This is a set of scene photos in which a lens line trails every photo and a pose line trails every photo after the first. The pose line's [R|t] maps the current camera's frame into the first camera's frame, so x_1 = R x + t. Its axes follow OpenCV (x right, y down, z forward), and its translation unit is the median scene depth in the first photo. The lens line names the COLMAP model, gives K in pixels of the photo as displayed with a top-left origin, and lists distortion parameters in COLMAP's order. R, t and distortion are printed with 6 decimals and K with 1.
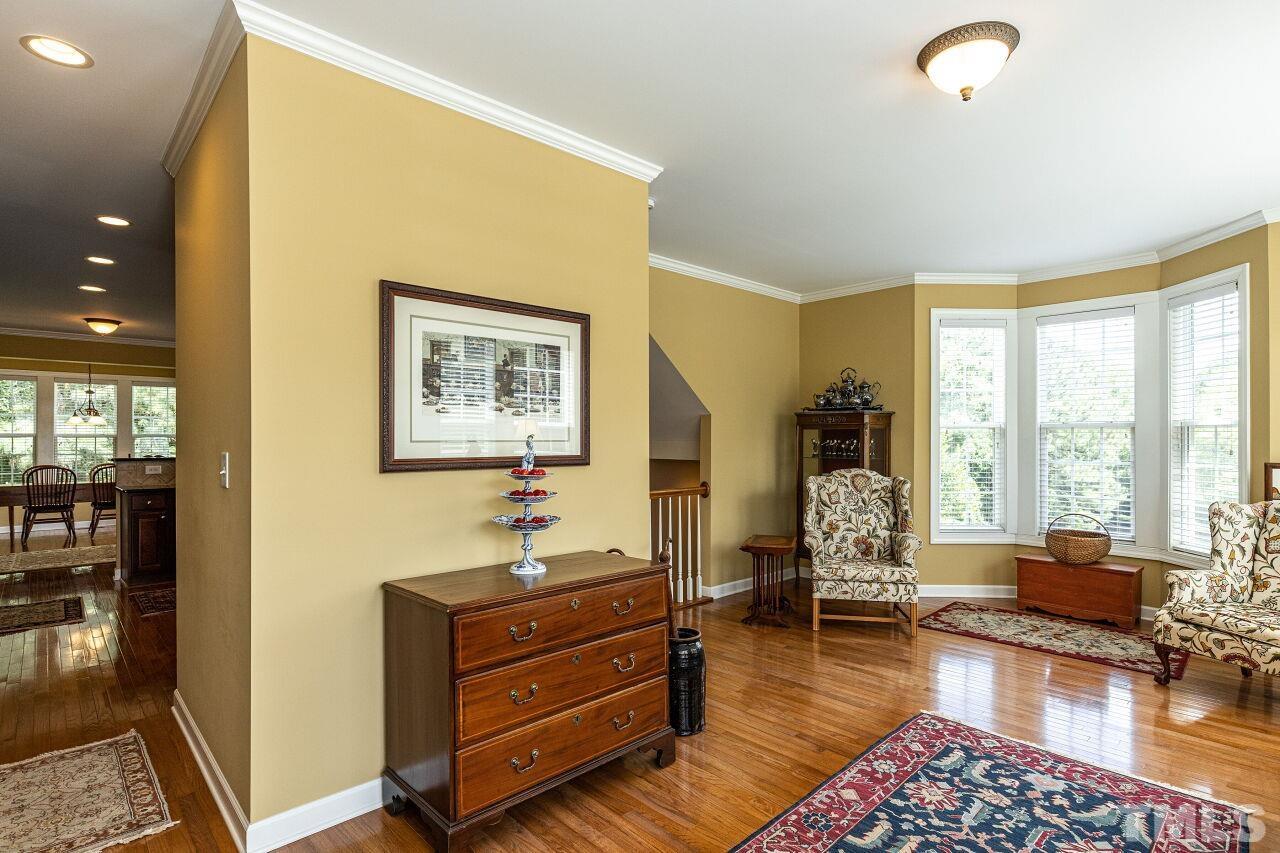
lens RADIAL K [[636.9, 0, 646.0], [0, 636.9, 433.5], [0, 0, 1]] dist [-0.002953, -0.000406]
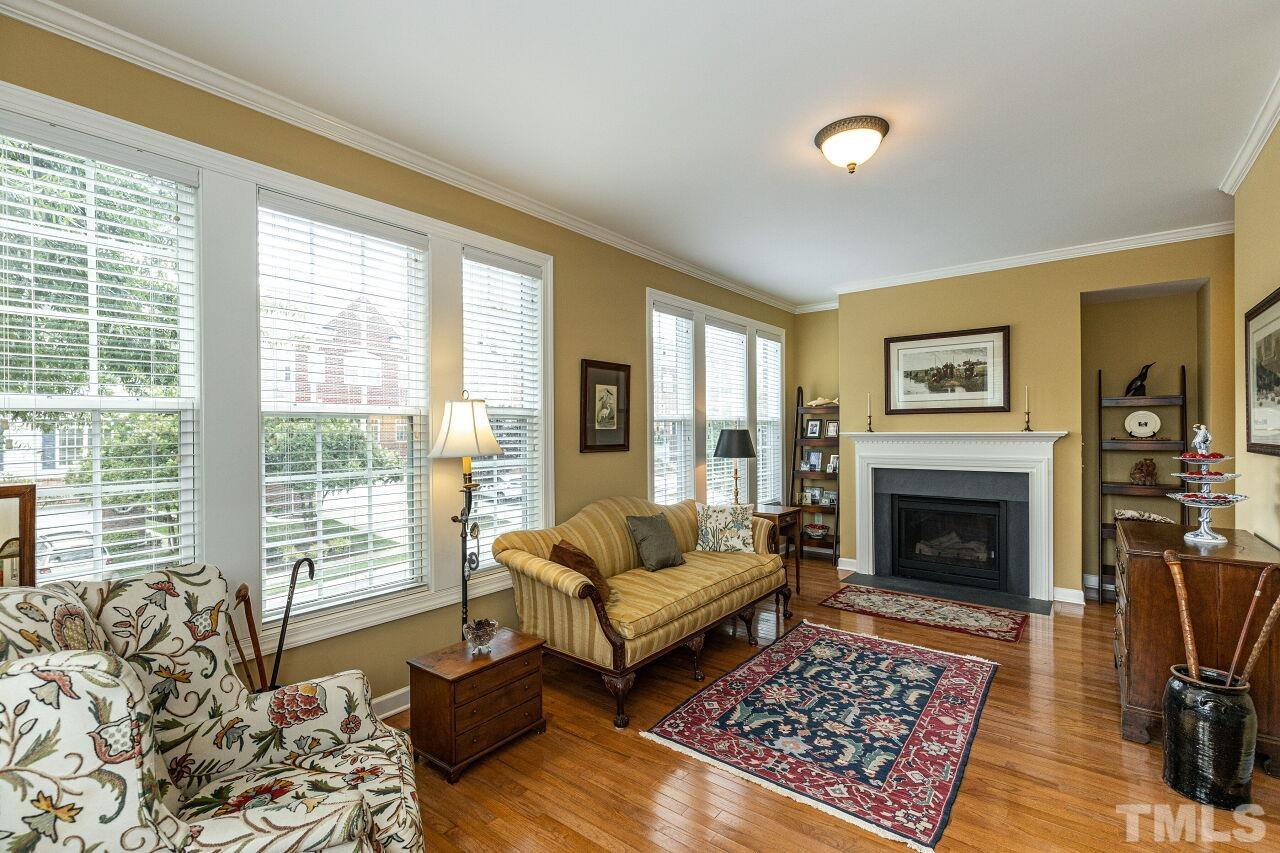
lens RADIAL K [[579.8, 0, 636.7], [0, 579.8, 429.7], [0, 0, 1]] dist [0.004244, -0.003265]
pose [[-0.989531, 0.006462, -0.144175, 1.064002], [0.008137, 0.999906, -0.011025, 0.015419], [0.144091, -0.012083, -0.989491, 2.016721]]
